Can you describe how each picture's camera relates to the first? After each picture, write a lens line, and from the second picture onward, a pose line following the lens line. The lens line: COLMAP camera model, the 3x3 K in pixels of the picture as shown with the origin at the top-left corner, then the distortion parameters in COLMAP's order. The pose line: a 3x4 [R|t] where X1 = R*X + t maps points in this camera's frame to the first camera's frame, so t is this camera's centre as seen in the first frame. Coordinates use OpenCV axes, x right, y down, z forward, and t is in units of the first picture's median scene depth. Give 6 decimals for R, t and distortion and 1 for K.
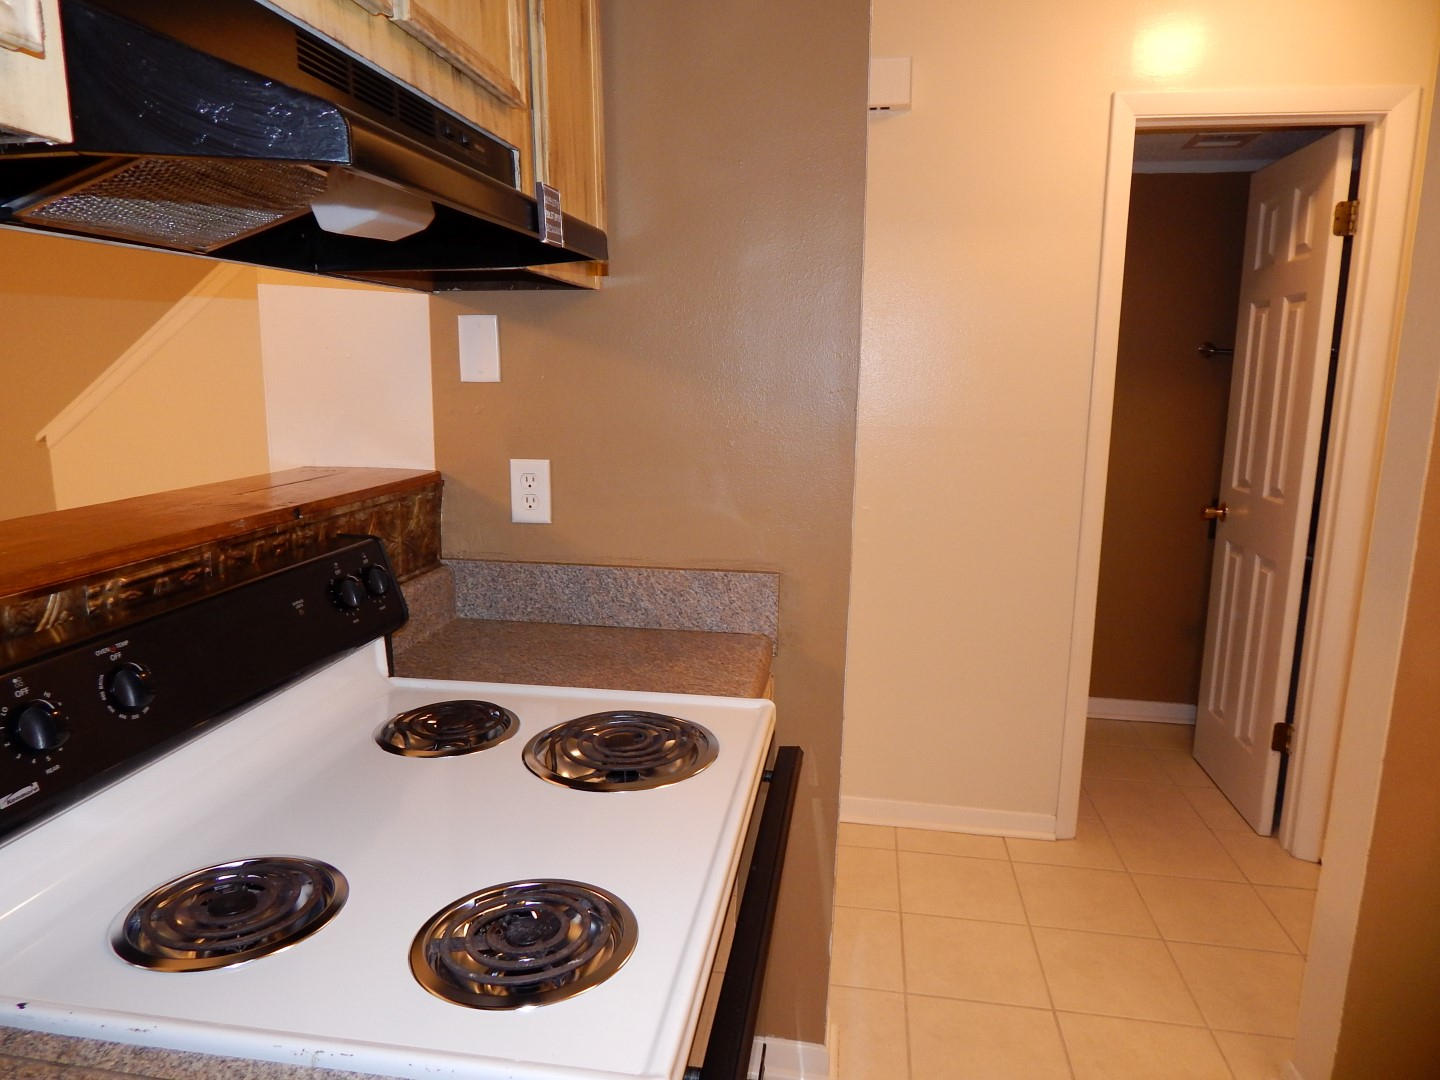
lens RADIAL K [[939.0, 0, 730.6], [0, 939.0, 535.4], [0, 0, 1]] dist [0.002804, -0.010783]
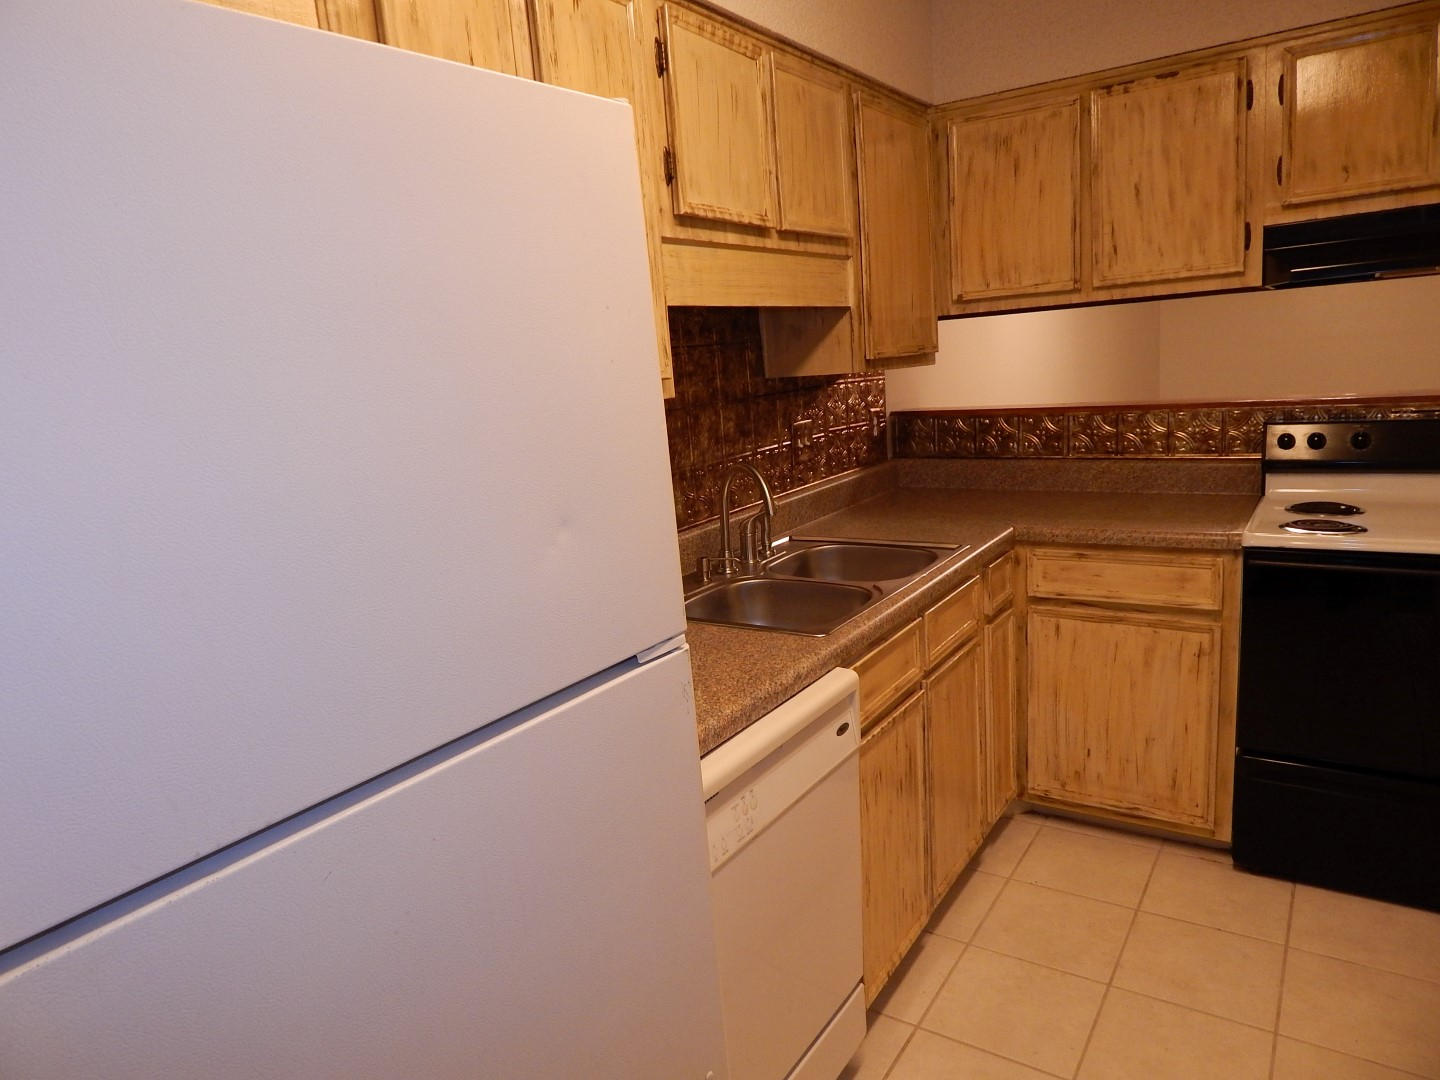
lens RADIAL K [[946.4, 0, 728.8], [0, 946.4, 535.1], [0, 0, 1]] dist [-0.001156, -0.001912]
pose [[-0.418485, 0.191907, -0.887717, 1.976067], [-0.088860, 0.964081, 0.250305, -0.079363], [0.903866, 0.183631, -0.386400, 0.286733]]
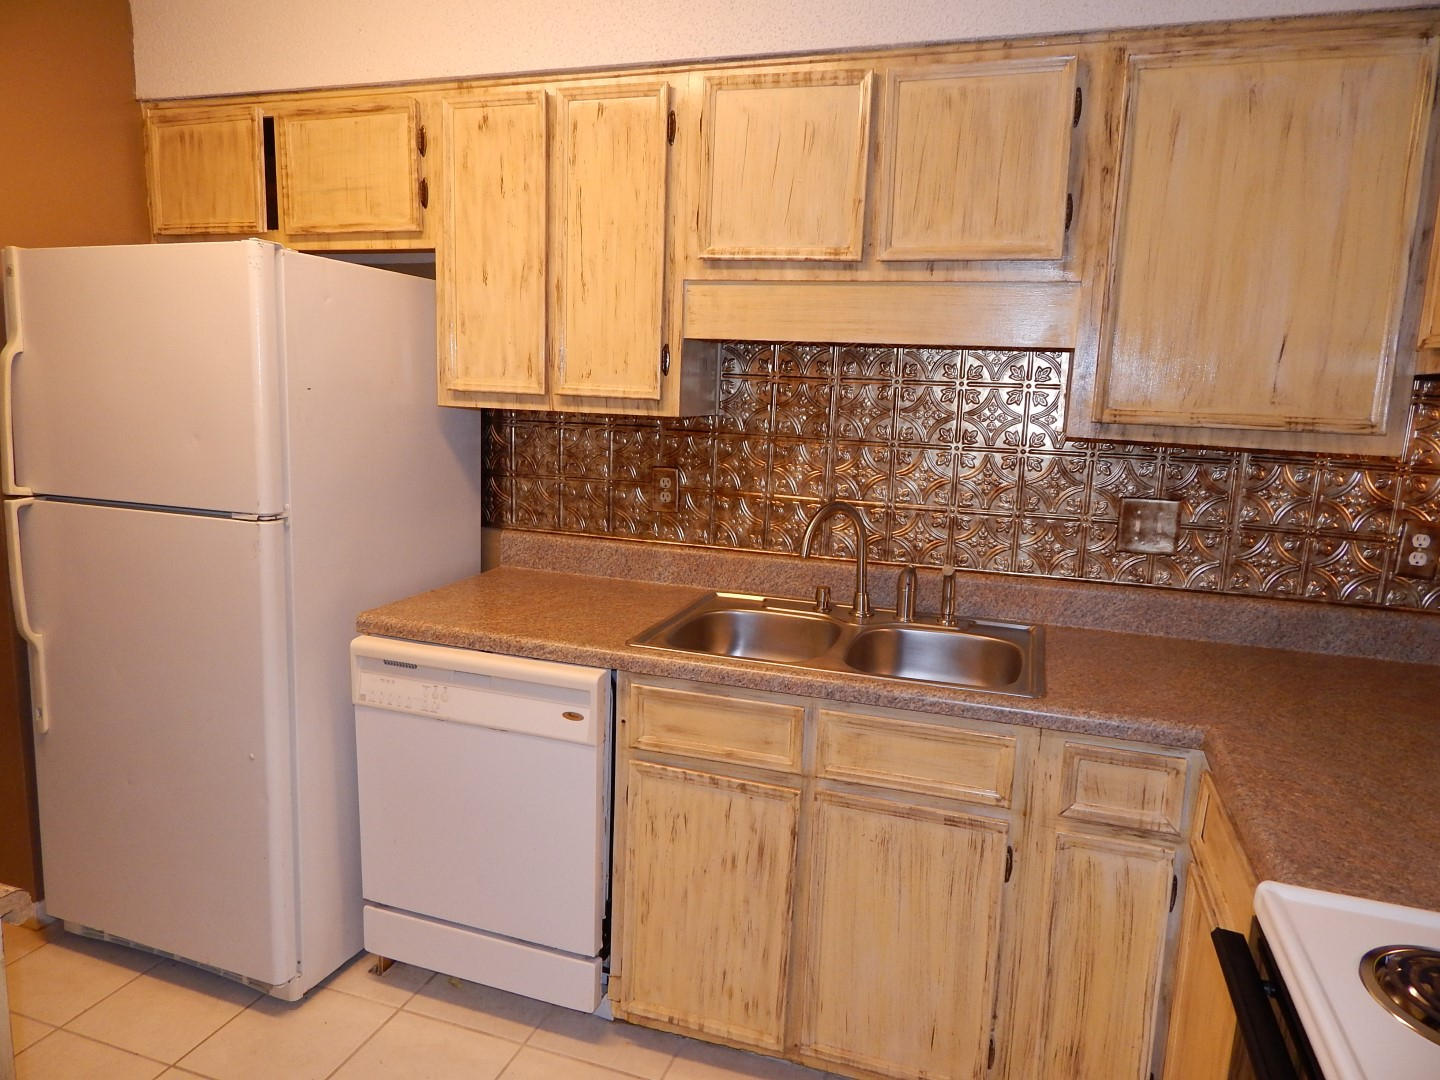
lens RADIAL K [[954.0, 0, 717.9], [0, 954.0, 538.1], [0, 0, 1]] dist [0.004102, -0.005717]
pose [[-0.983041, -0.074628, 0.167513, 0.317580], [-0.014767, 0.942699, 0.333318, -0.276350], [-0.182789, 0.325192, -0.927814, 1.244651]]
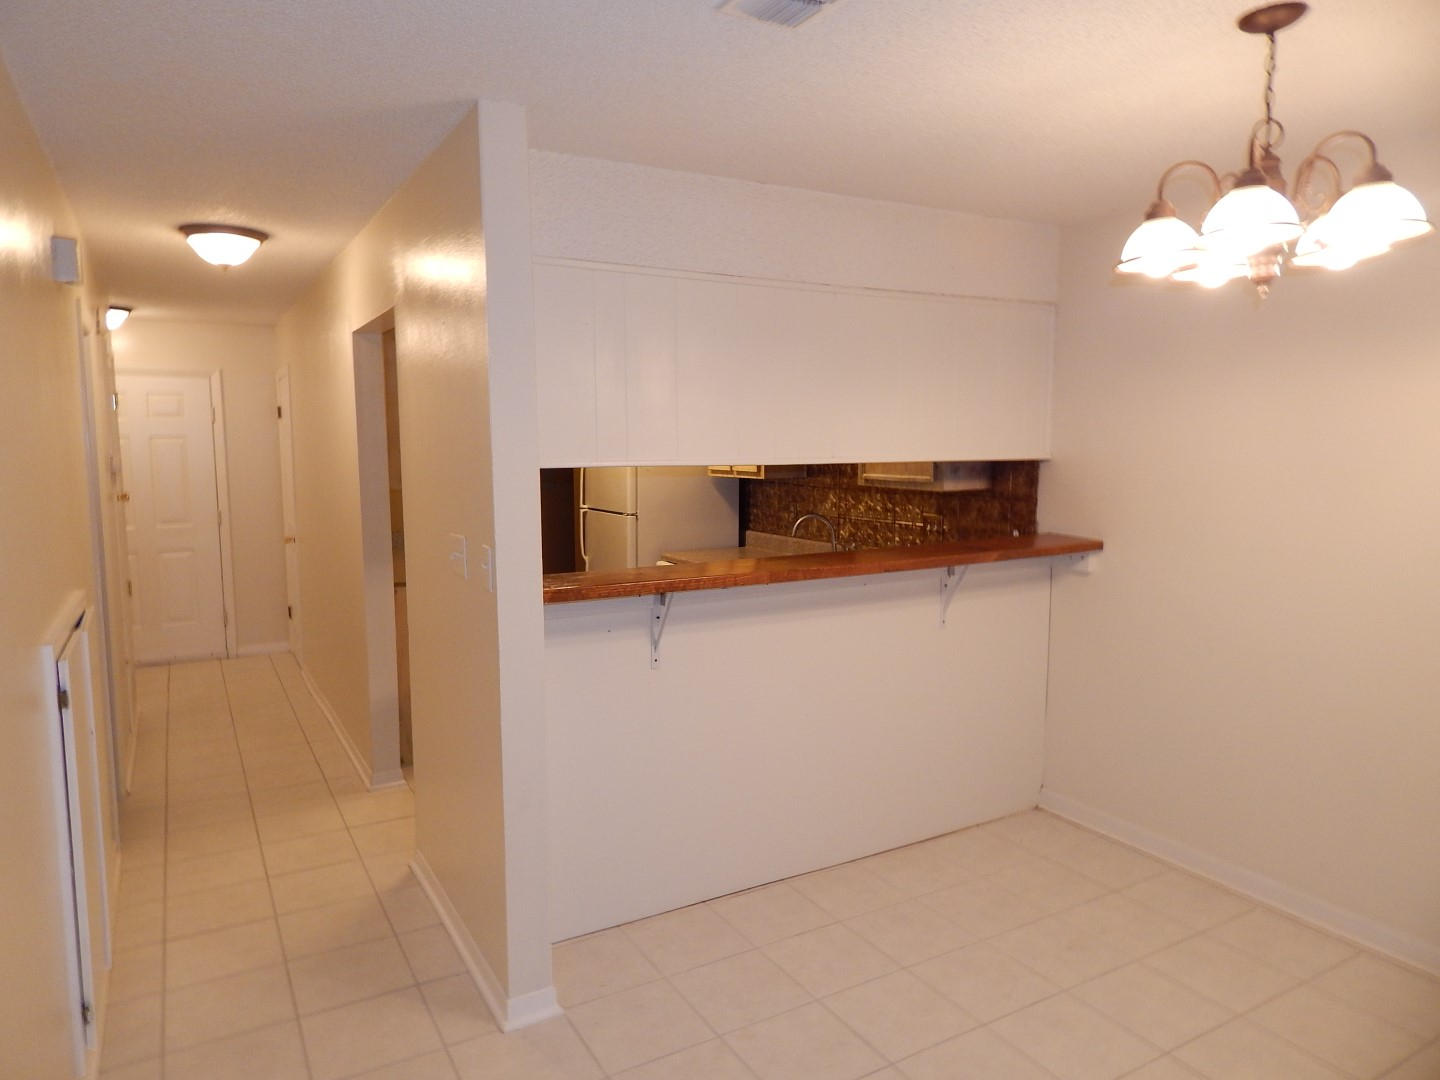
lens RADIAL K [[939.0, 0, 730.6], [0, 939.0, 535.4], [0, 0, 1]] dist [0.002804, -0.010783]
pose [[-0.628023, -0.083840, 0.773665, -2.454382], [0.132506, 0.968140, 0.212477, -0.571442], [-0.766831, 0.235955, -0.596905, 2.255288]]
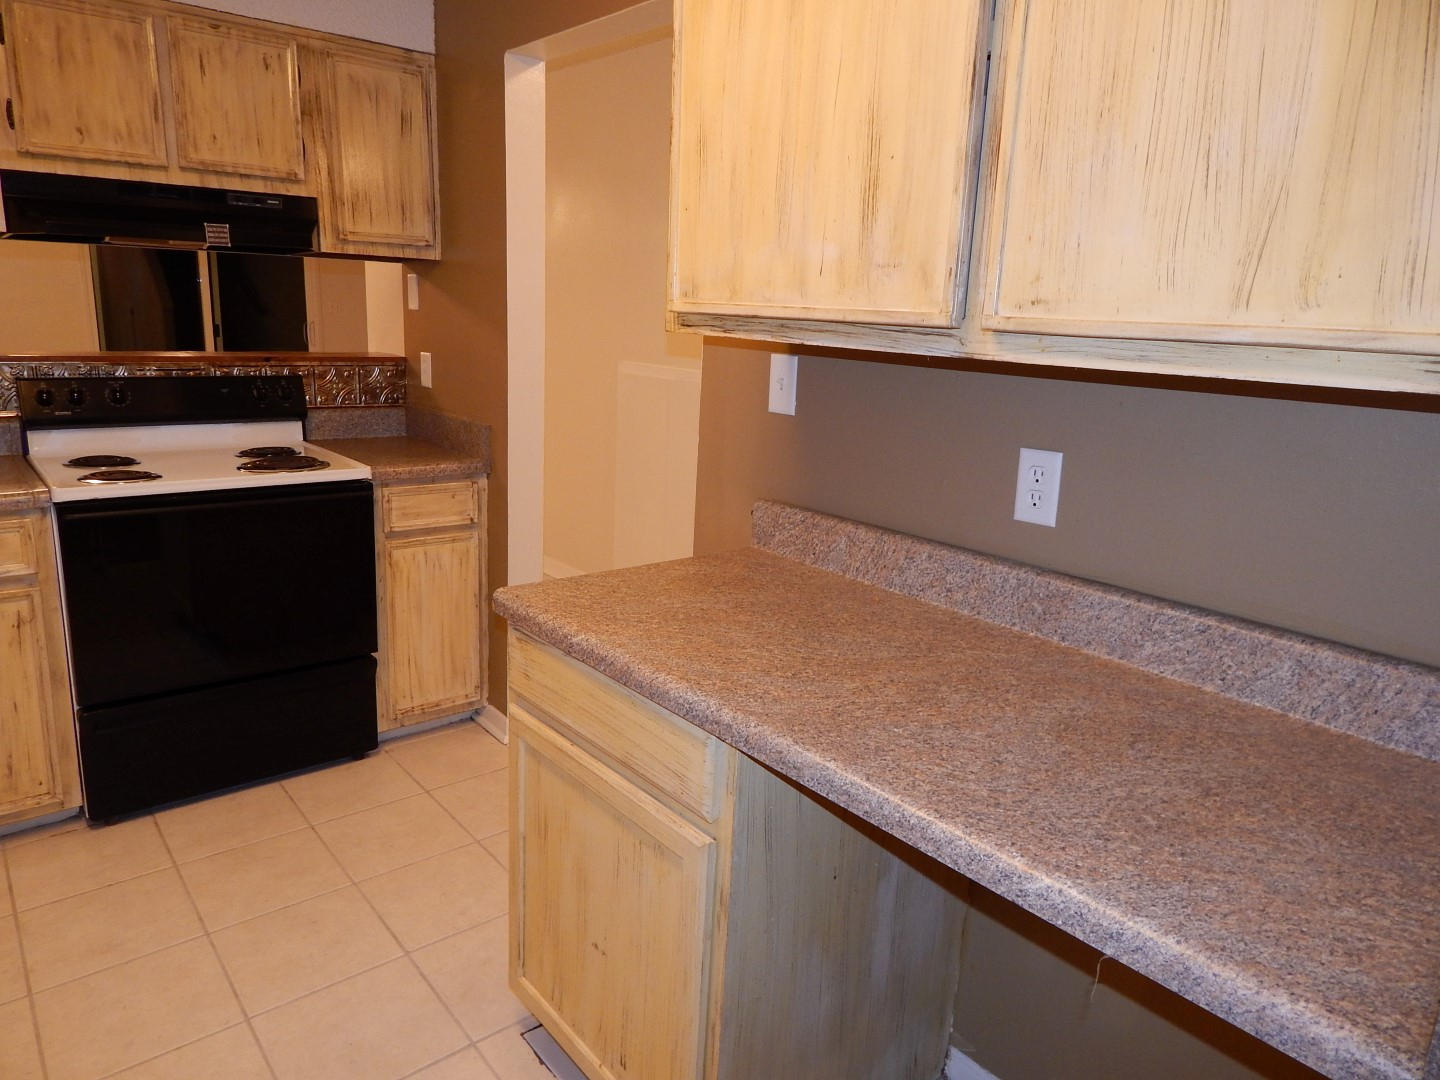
lens RADIAL K [[933.0, 0, 720.2], [0, 933.0, 531.5], [0, 0, 1]] dist [0.003944, -0.013050]
pose [[0.750481, 0.179304, -0.636104, 2.004244], [-0.156572, 0.983330, 0.092454, 0.005013], [0.642077, 0.030211, 0.766044, -0.048642]]
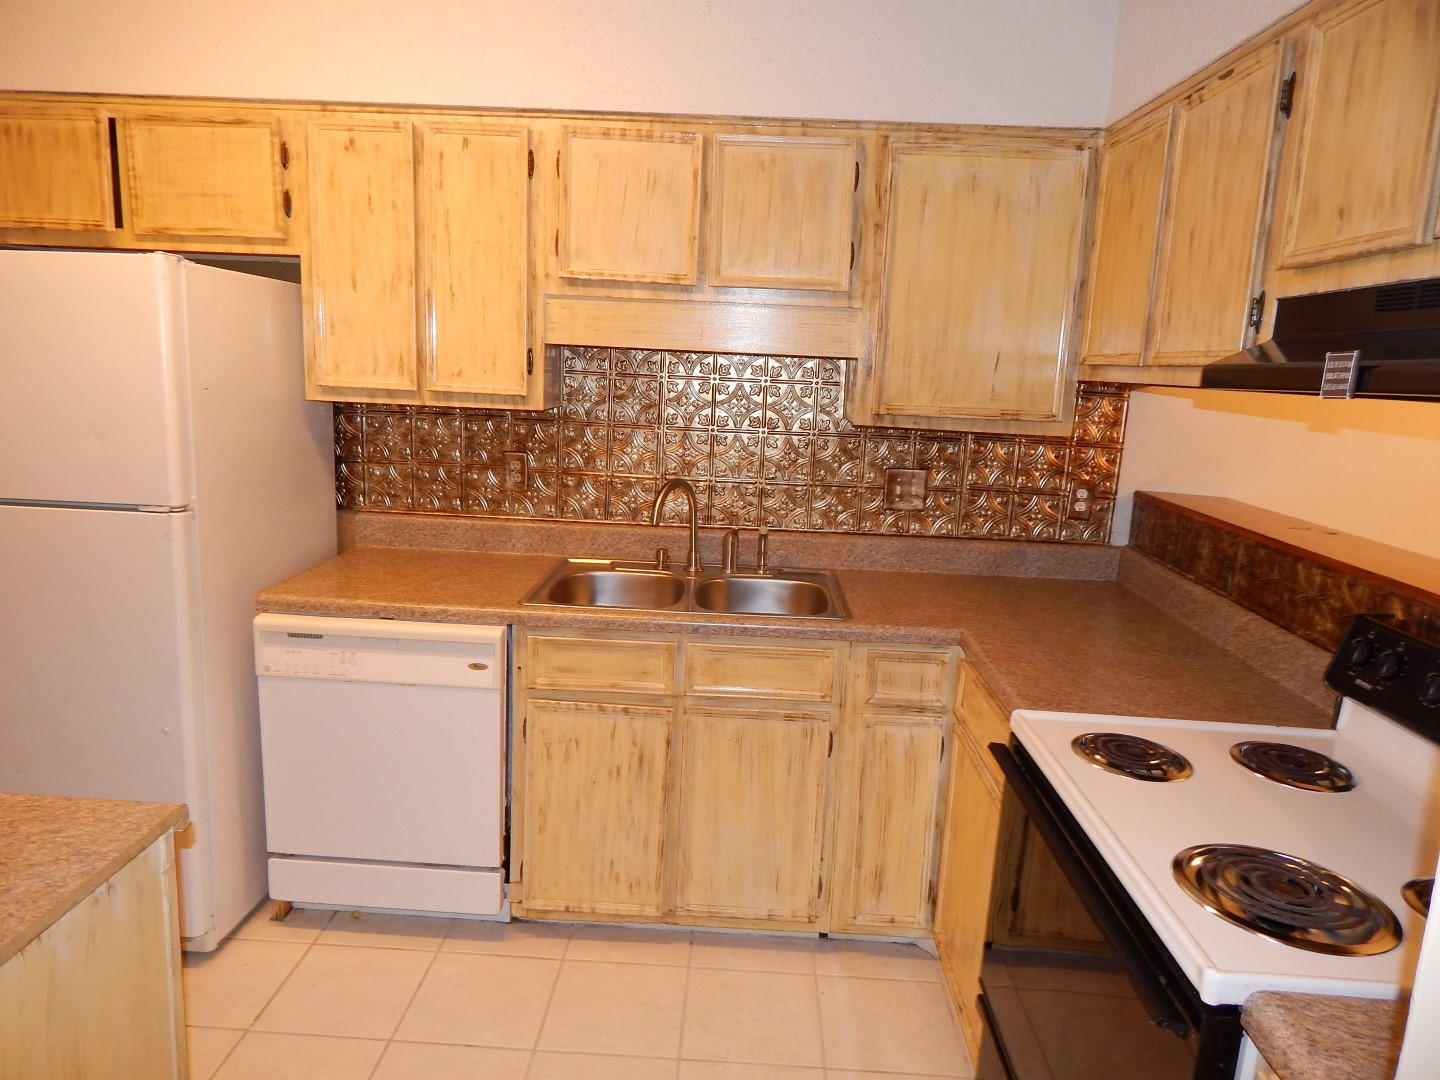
lens RADIAL K [[957.1, 0, 720.0], [0, 957.1, 540.0], [0, 0, 1]] dist [0.001642, -0.004268]
pose [[-0.992078, -0.031238, -0.121675, 0.553416], [-0.072716, 0.932622, 0.353454, -0.395402], [0.102436, 0.359501, -0.927505, 1.608672]]
